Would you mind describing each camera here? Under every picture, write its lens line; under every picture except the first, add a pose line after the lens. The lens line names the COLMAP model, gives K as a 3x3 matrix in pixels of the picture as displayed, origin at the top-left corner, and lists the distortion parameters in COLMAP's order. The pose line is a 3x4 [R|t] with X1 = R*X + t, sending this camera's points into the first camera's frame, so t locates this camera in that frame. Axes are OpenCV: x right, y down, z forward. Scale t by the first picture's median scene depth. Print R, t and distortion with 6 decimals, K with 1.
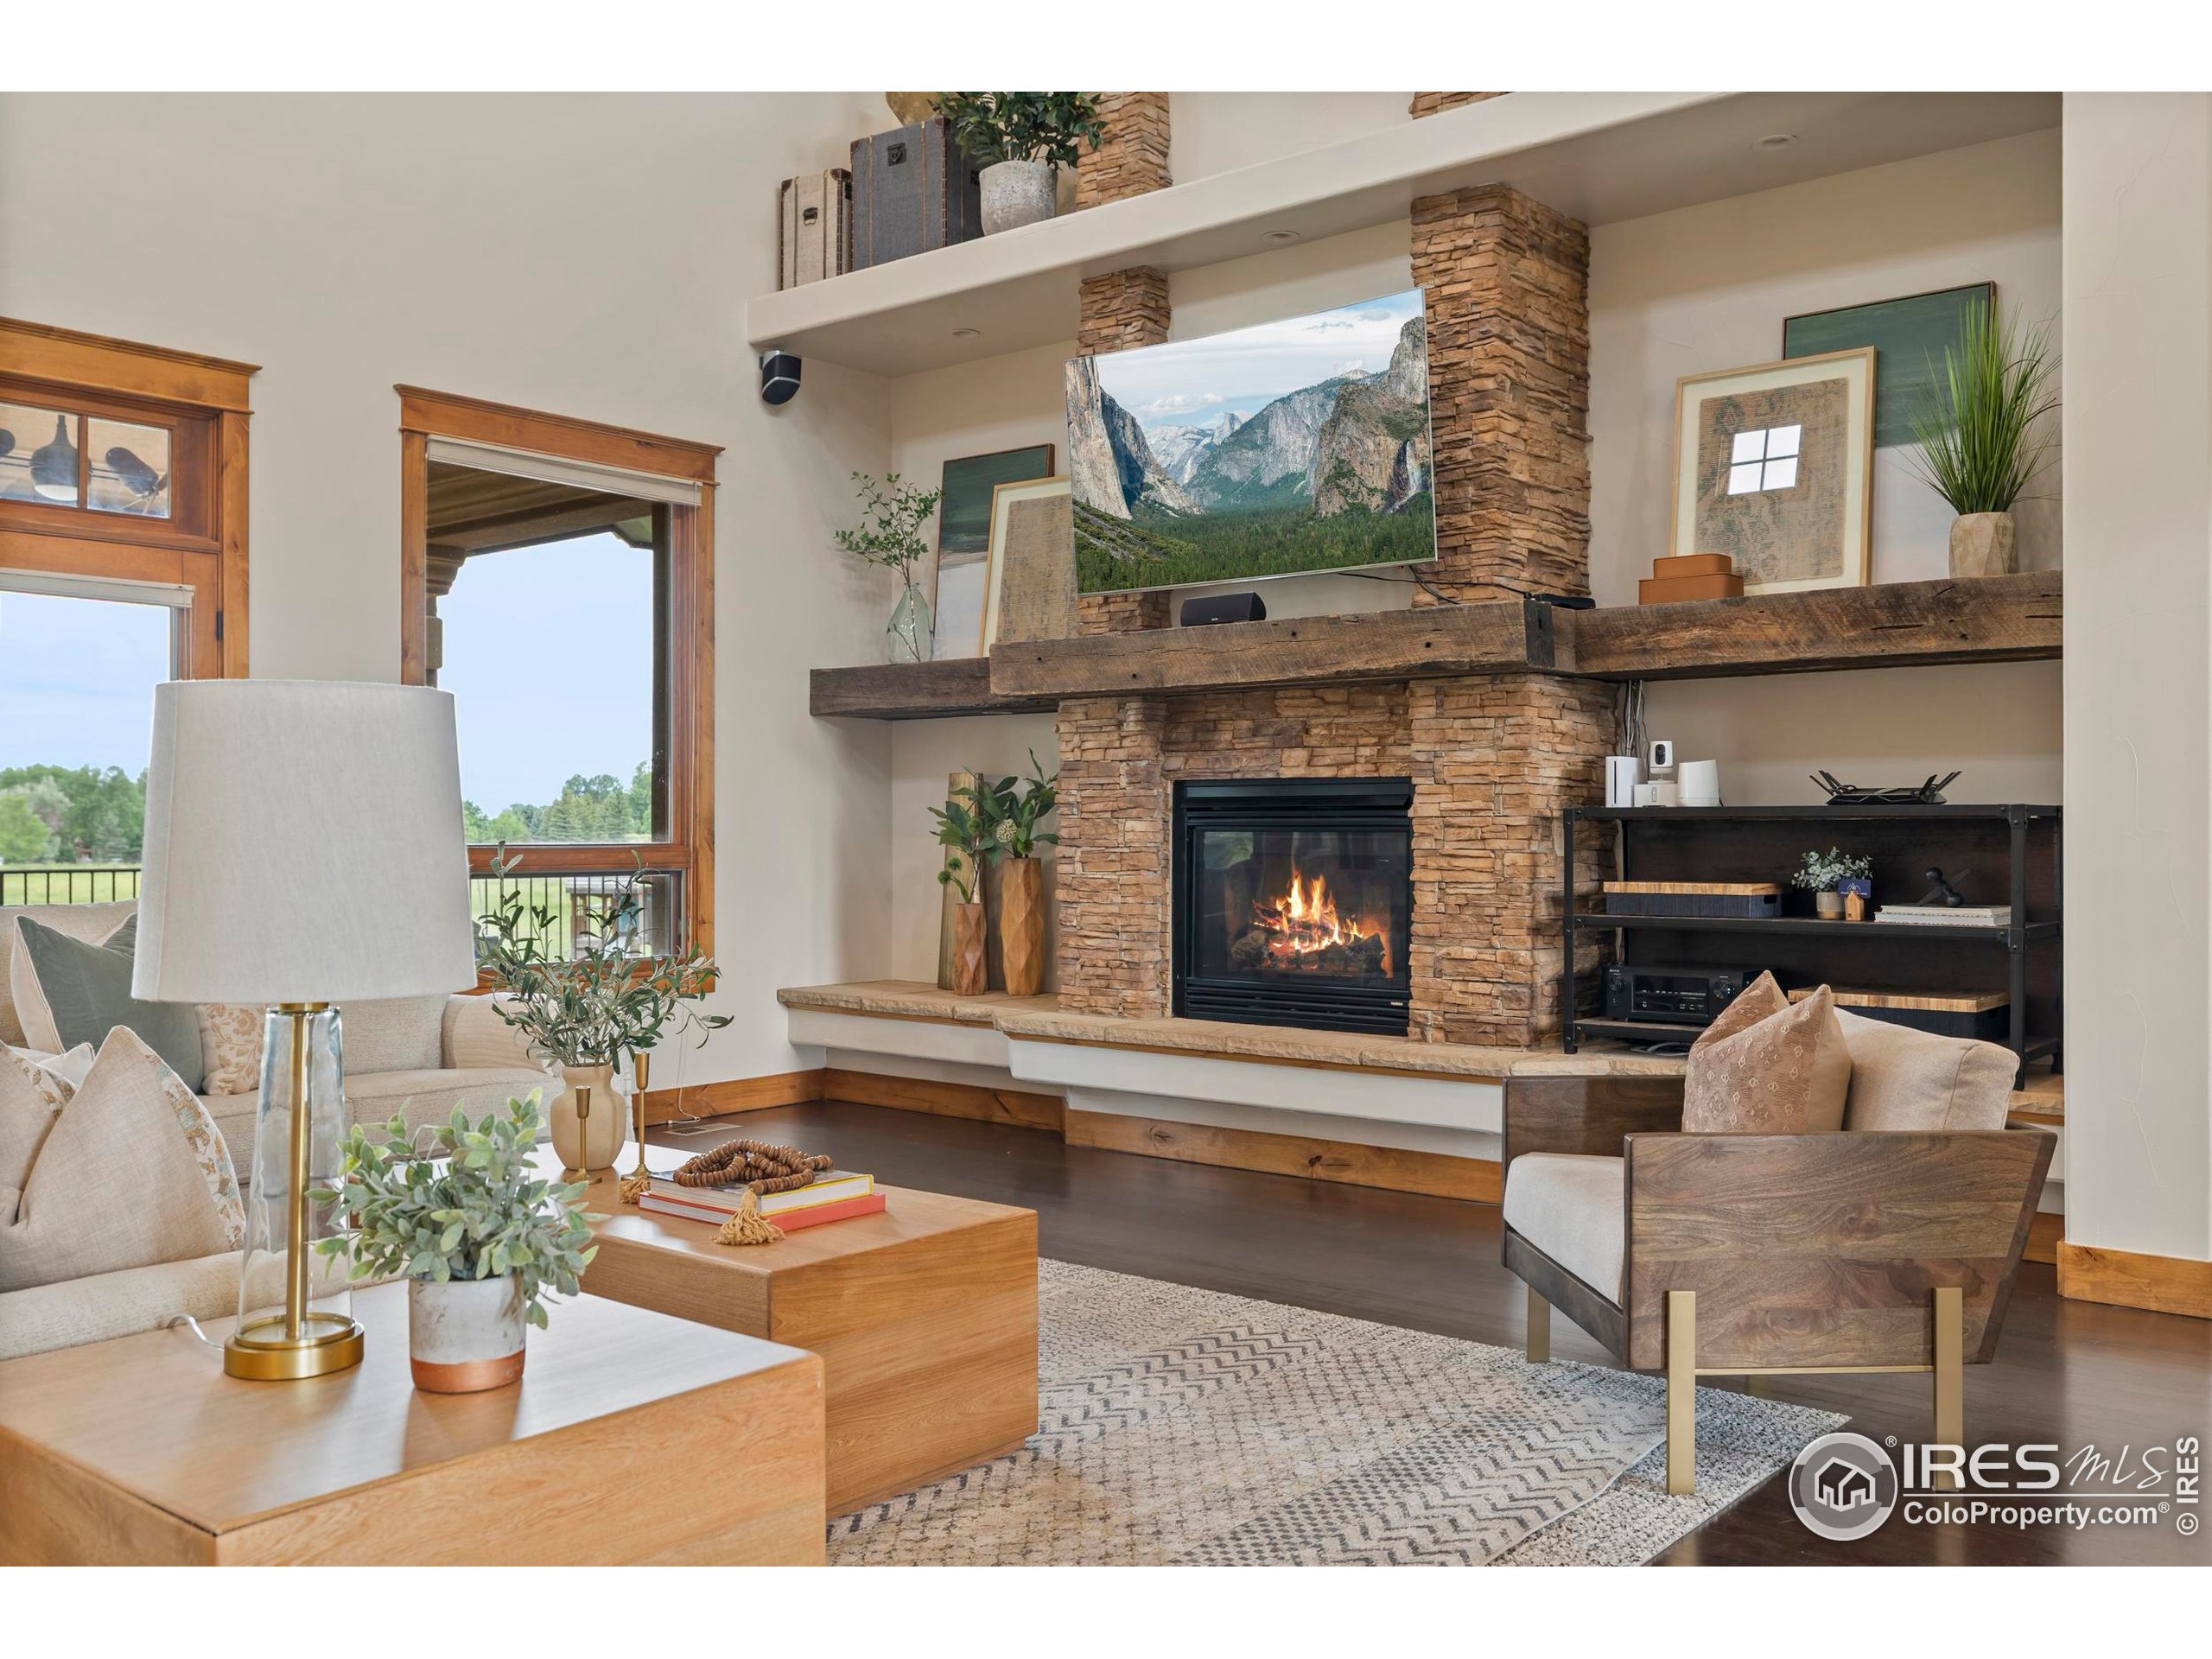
lens RADIAL K [[1892.2, 0, 1103.8], [0, 1892.2, 826.1], [0, 0, 1]] dist [-0.020533, -0.003753]
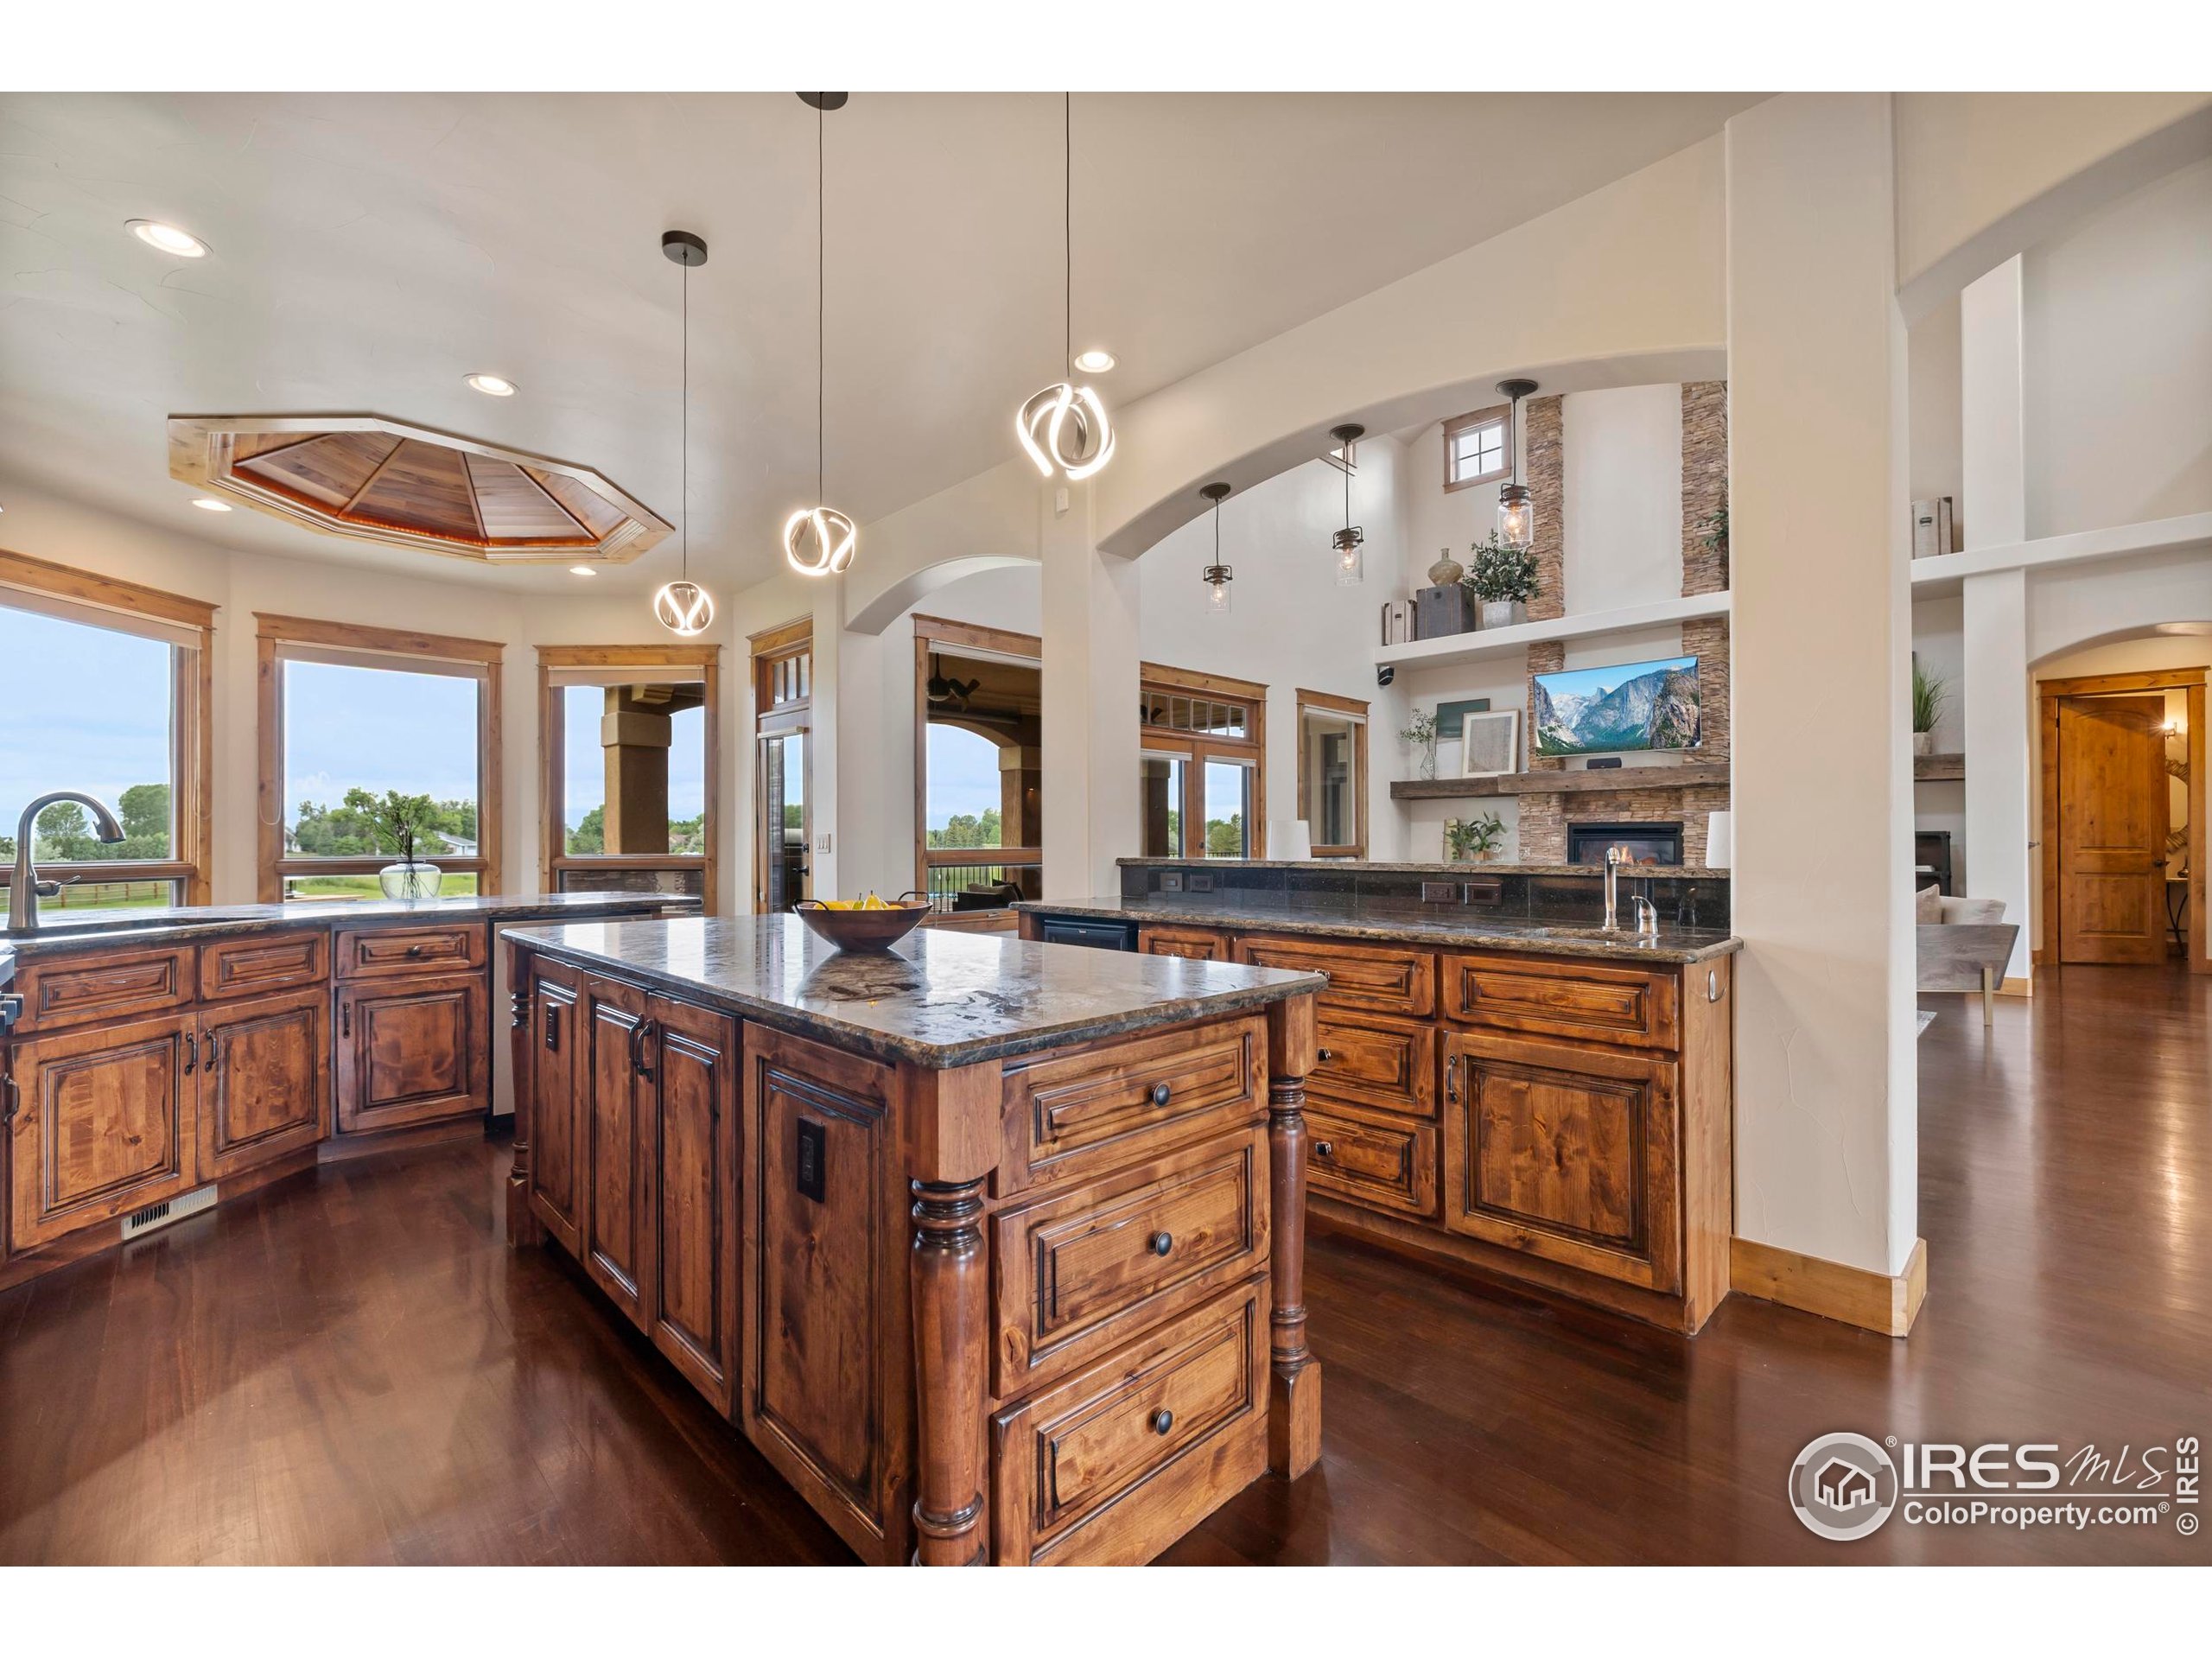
lens RADIAL K [[935.1, 0, 1106.8], [0, 935.1, 835.0], [0, 0, 1]] dist [0.001639, -0.000306]
pose [[0.994378, -0.002520, -0.105855, -0.540319], [0.001983, 0.999985, -0.005171, -0.000067], [0.105866, 0.004932, 0.994368, -0.494627]]
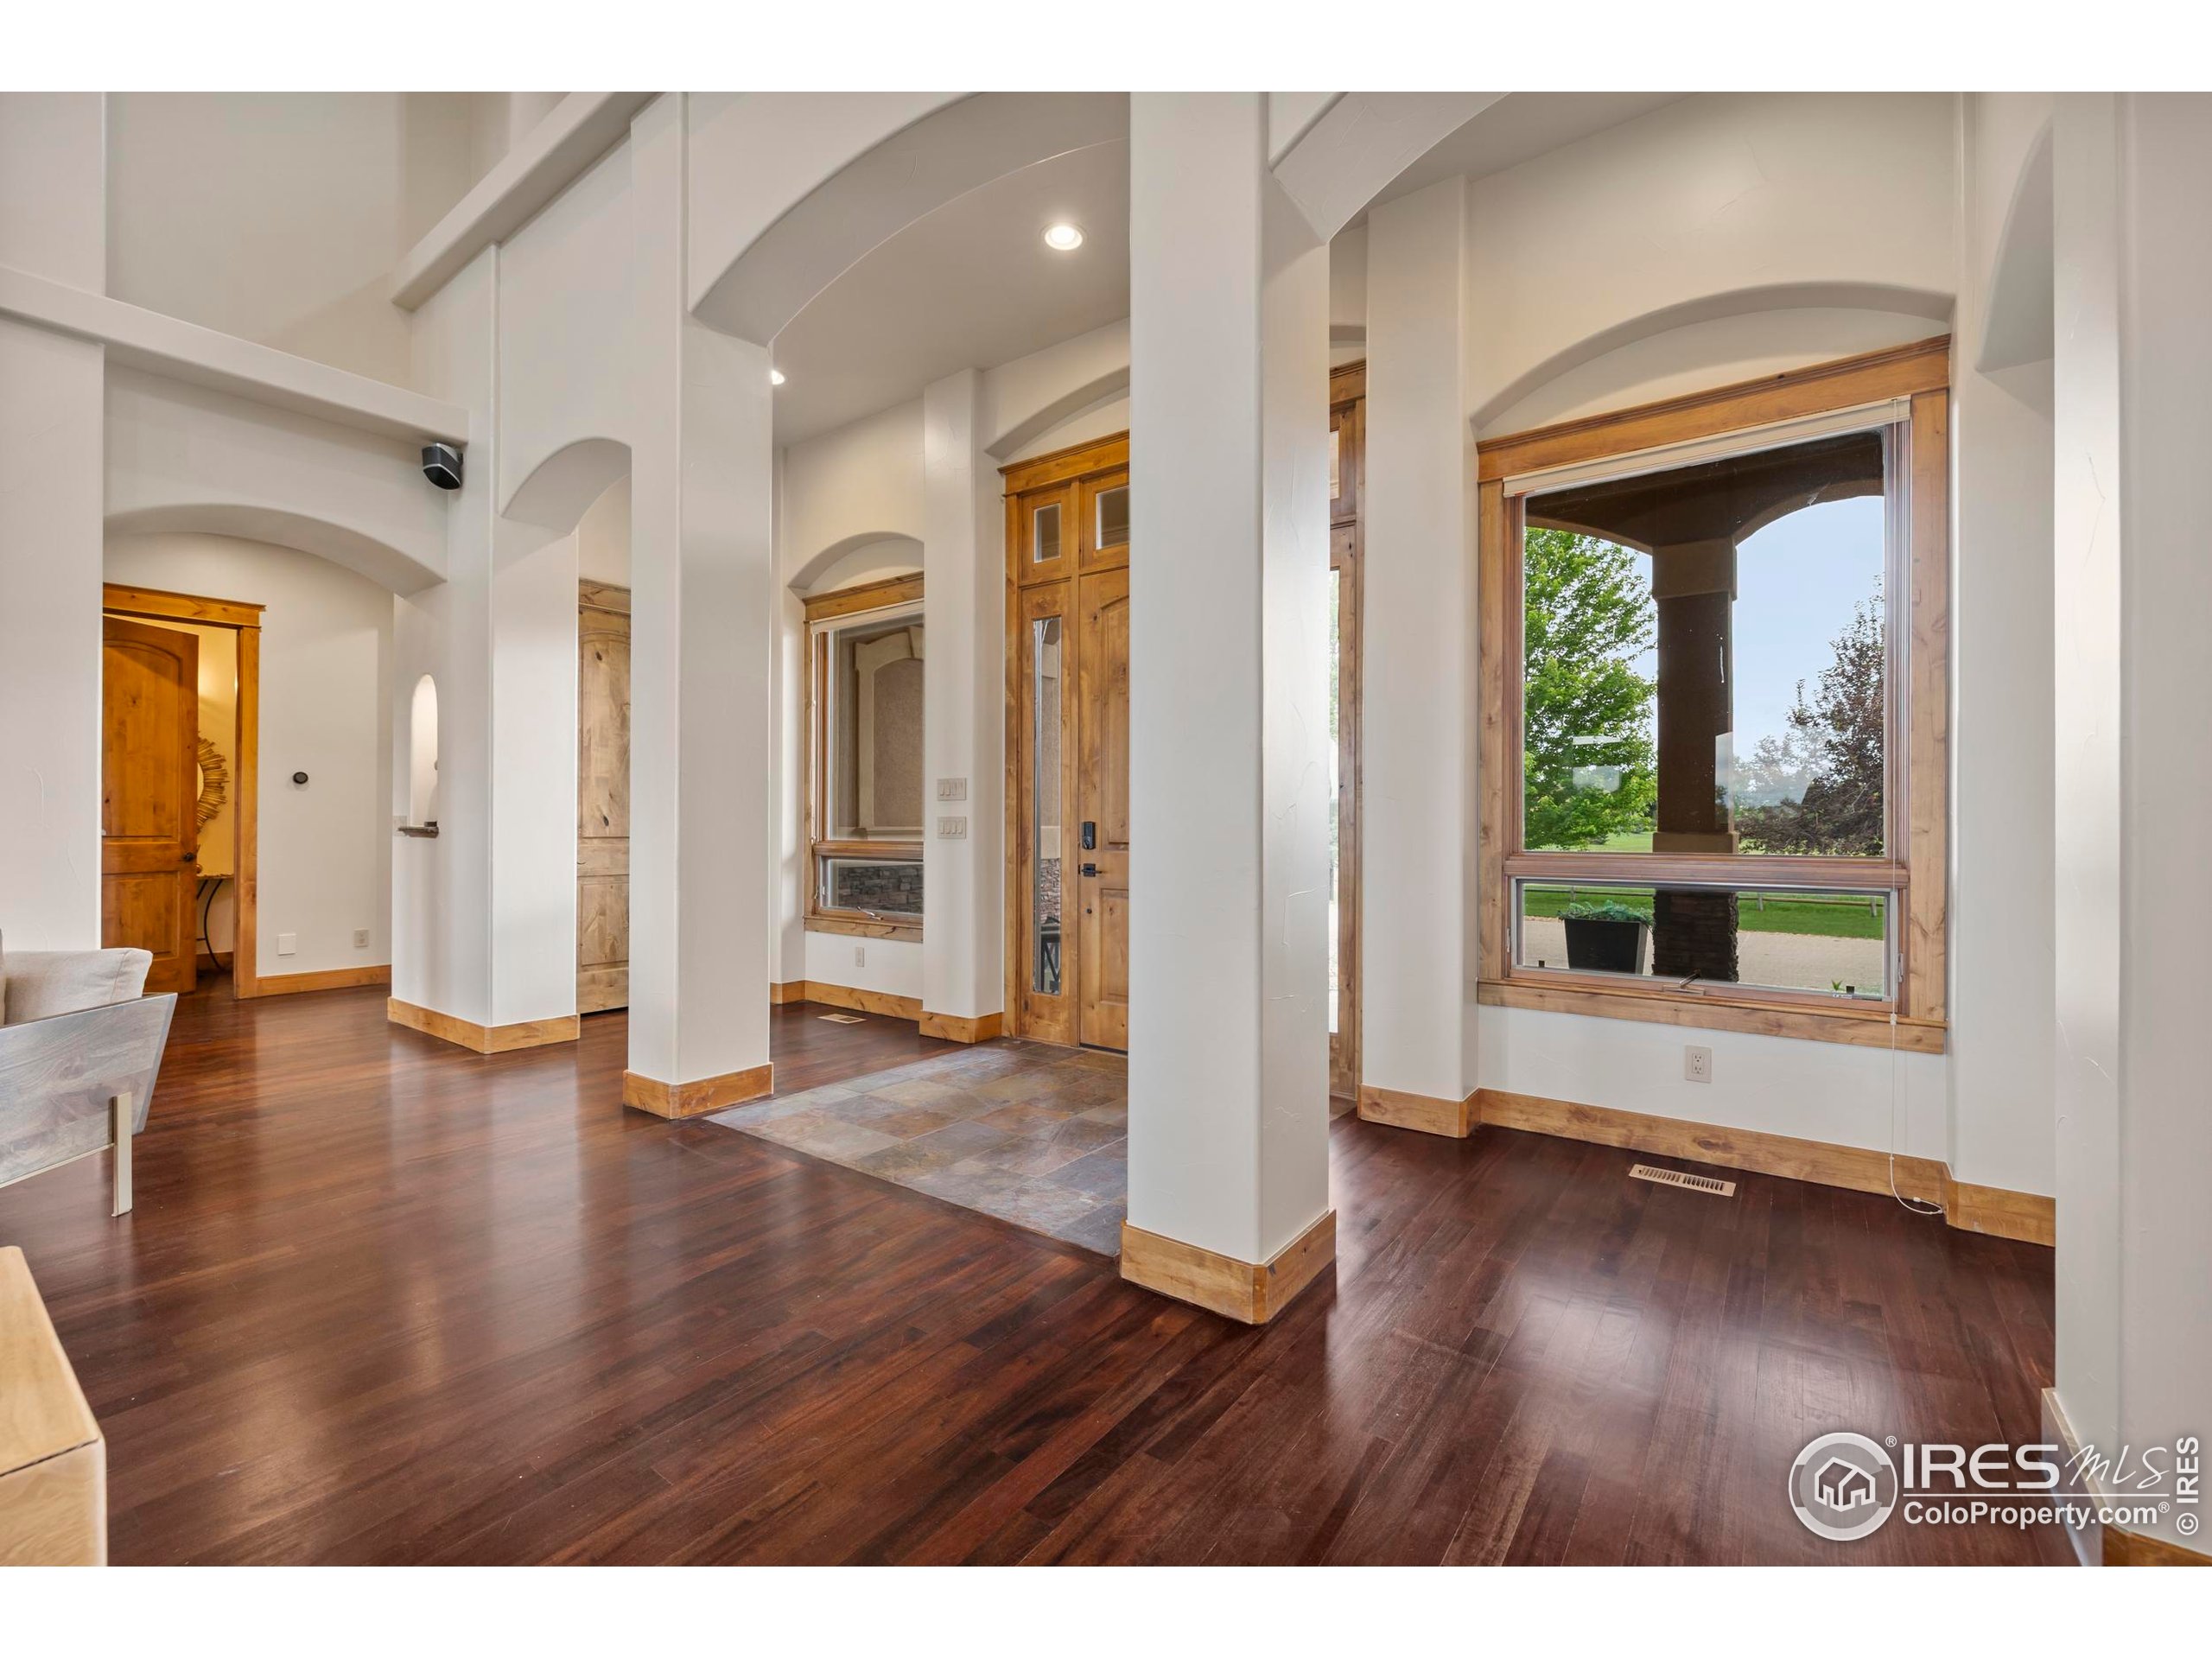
lens RADIAL K [[935.1, 0, 1105.6], [0, 935.1, 821.0], [0, 0, 1]] dist [0.001639, -0.000306]
pose [[-0.057979, 0.001402, 0.998317, -0.239199], [0.002044, 0.999997, -0.001285, 0.000940], [-0.998316, 0.001966, -0.057982, 0.087420]]
